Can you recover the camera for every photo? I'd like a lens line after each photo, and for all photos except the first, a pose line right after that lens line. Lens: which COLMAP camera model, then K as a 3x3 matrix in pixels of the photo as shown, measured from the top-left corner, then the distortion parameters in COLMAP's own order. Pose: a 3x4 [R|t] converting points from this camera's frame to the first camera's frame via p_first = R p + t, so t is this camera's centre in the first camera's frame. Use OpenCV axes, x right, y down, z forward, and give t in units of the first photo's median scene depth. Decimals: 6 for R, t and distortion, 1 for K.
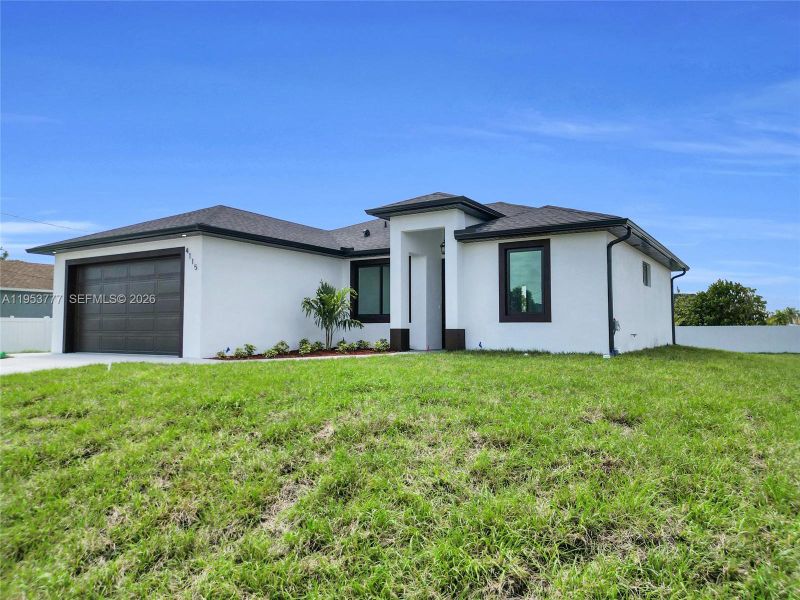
lens RADIAL K [[568.1, 0, 398.9], [0, 568.1, 297.8], [0, 0, 1]] dist [0.041687, -0.000225]
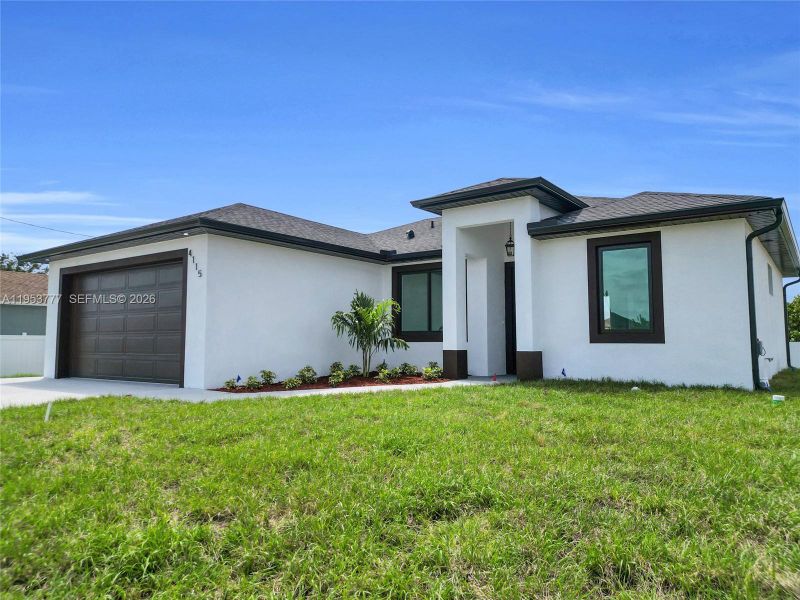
lens RADIAL K [[568.1, 0, 398.9], [0, 568.1, 297.8], [0, 0, 1]] dist [0.041687, -0.000225]
pose [[0.997807, -0.005688, -0.065953, -0.024450], [0.004129, 0.999710, -0.023745, 0.000052], [0.066069, 0.023420, 0.997540, 0.204528]]
